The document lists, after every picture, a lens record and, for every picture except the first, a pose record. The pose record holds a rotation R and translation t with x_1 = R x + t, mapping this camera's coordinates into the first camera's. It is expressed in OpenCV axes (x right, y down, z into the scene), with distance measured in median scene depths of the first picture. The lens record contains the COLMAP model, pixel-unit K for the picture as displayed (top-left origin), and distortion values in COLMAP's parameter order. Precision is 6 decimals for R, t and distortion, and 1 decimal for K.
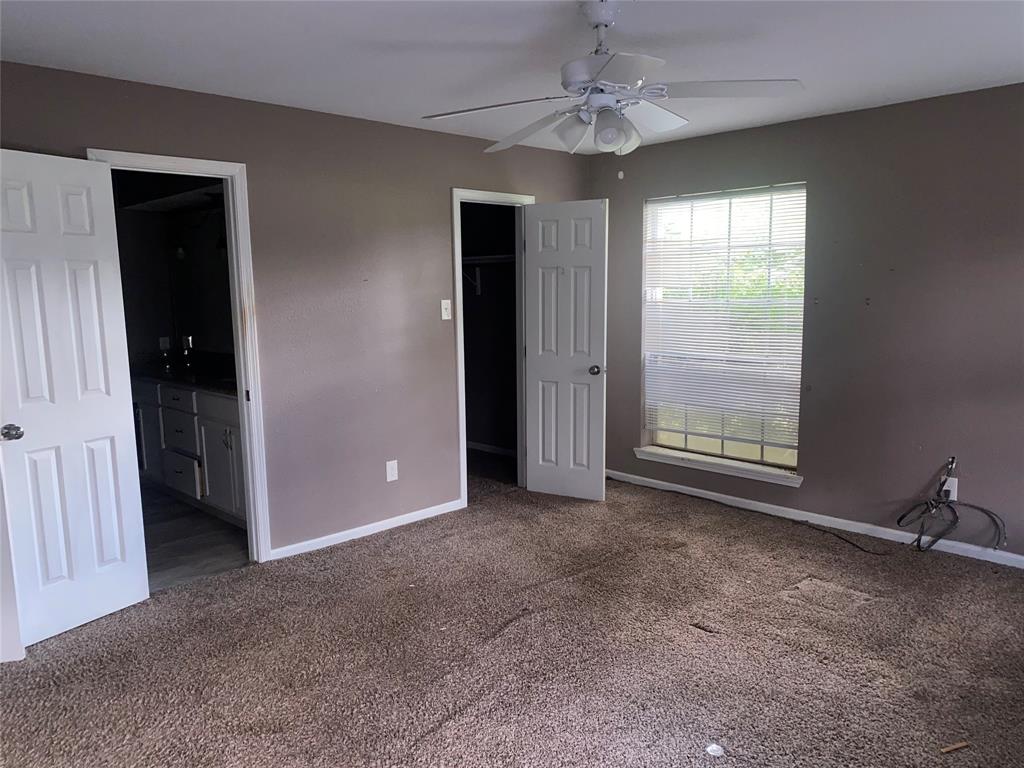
lens RADIAL K [[776.9, 0, 511.8], [0, 776.9, 411.2], [0, 0, 1]] dist [0.042276, -0.003038]
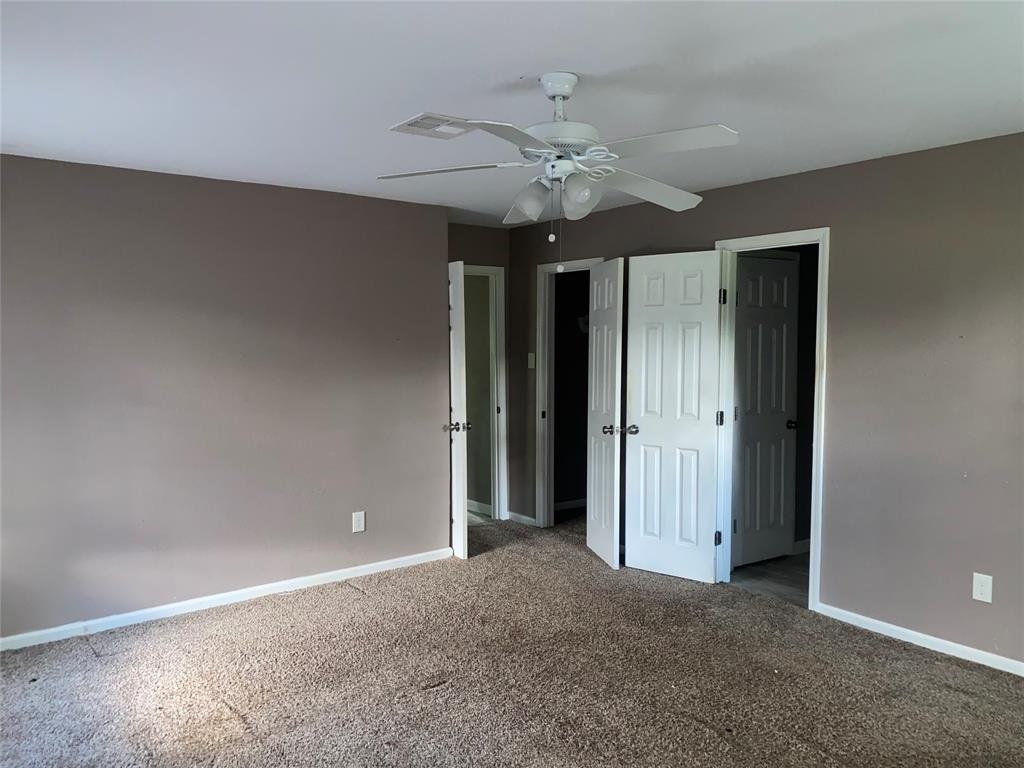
lens RADIAL K [[788.4, 0, 525.0], [0, 788.4, 385.9], [0, 0, 1]] dist [-0.000047, -0.037488]
pose [[-0.113473, 0.069829, -0.991084, 0.862216], [-0.169288, 0.981581, 0.088542, -0.144803], [0.979012, 0.177826, -0.099561, 0.826363]]
